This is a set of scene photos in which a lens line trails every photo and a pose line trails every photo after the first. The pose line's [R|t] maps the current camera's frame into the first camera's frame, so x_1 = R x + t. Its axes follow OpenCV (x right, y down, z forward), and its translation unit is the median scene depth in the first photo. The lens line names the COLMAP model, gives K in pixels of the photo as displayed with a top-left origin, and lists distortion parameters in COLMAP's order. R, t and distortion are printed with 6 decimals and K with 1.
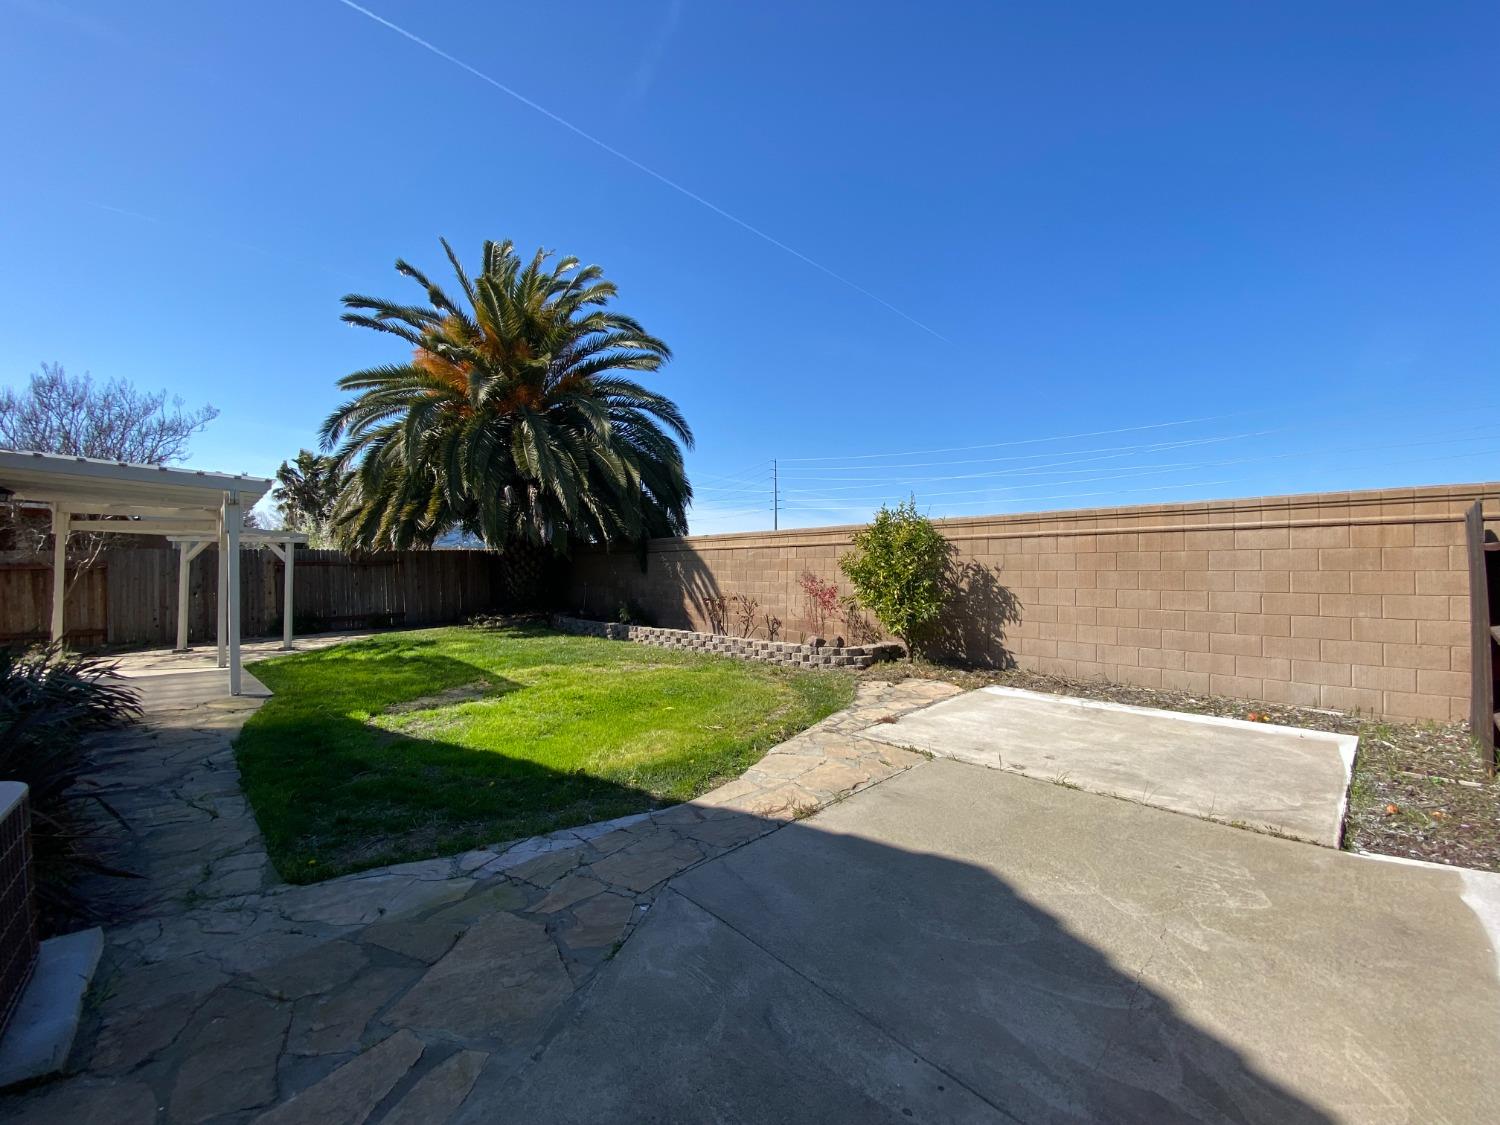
lens RADIAL K [[608.9, 0, 749.8], [0, 608.9, 561.1], [0, 0, 1]] dist [0.008948, -0.007314]
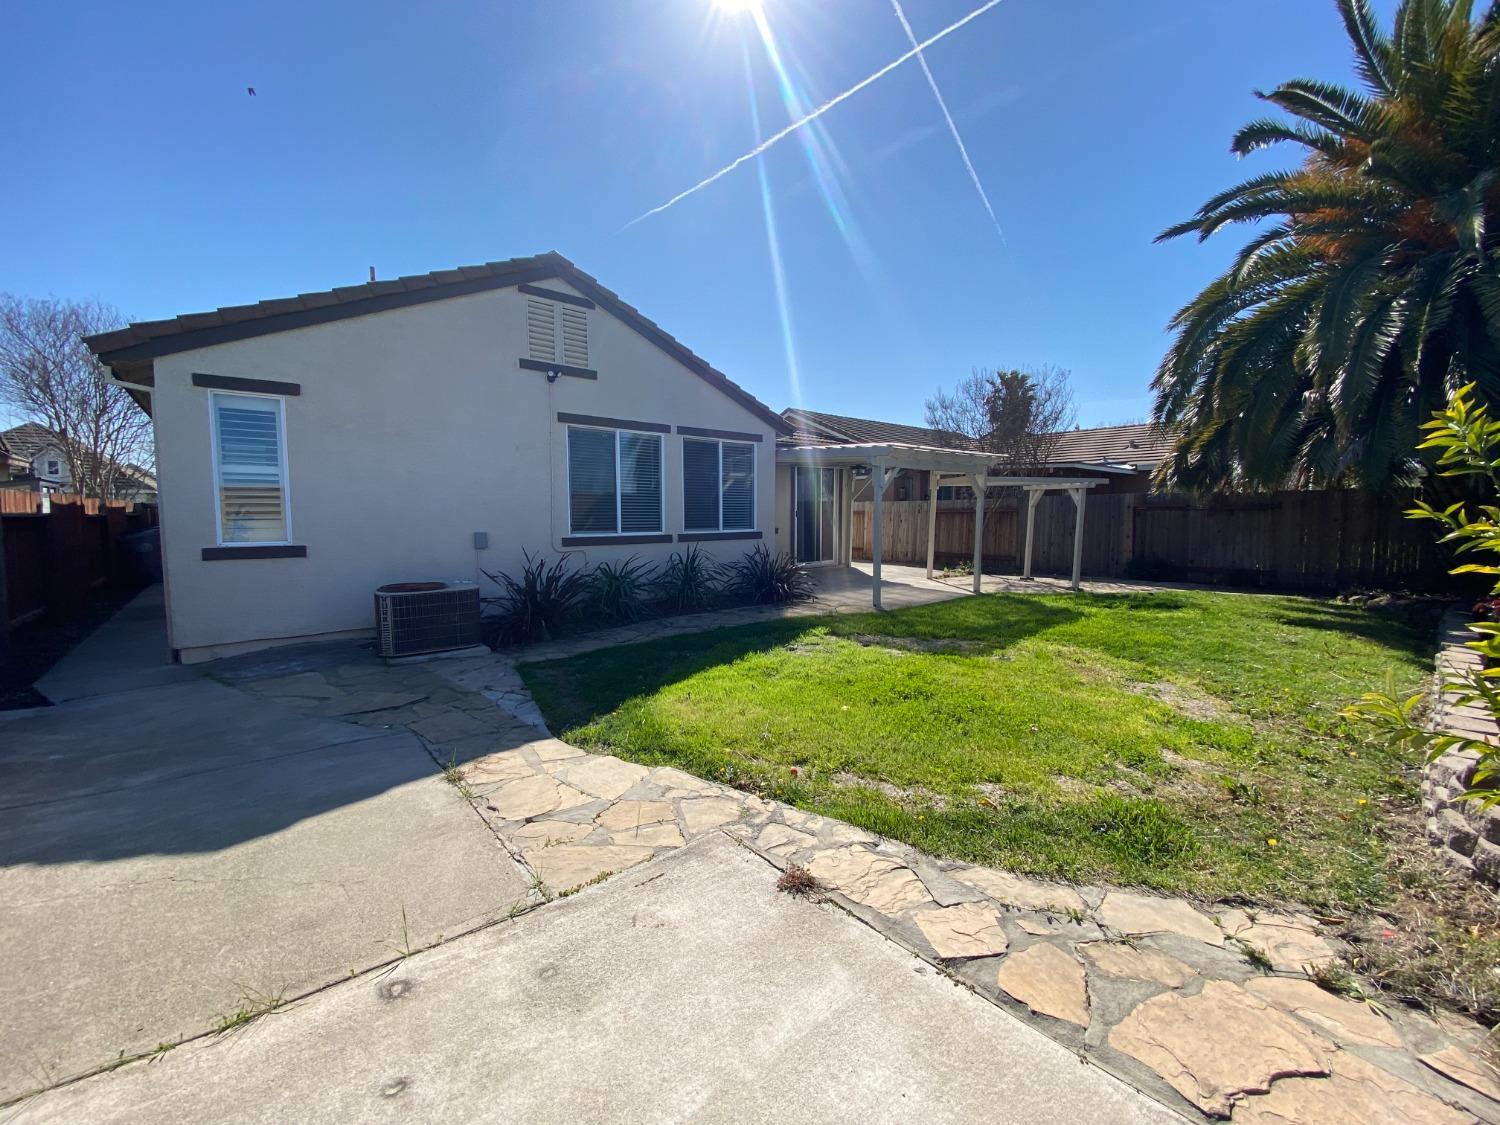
lens RADIAL K [[608.9, 0, 750.7], [0, 608.9, 562.0], [0, 0, 1]] dist [0.008948, -0.007314]
pose [[-0.060372, 0.095019, -0.993643, 0.858888], [0.003761, 0.995473, 0.094965, -0.015963], [0.998169, 0.001996, -0.060456, 1.314676]]
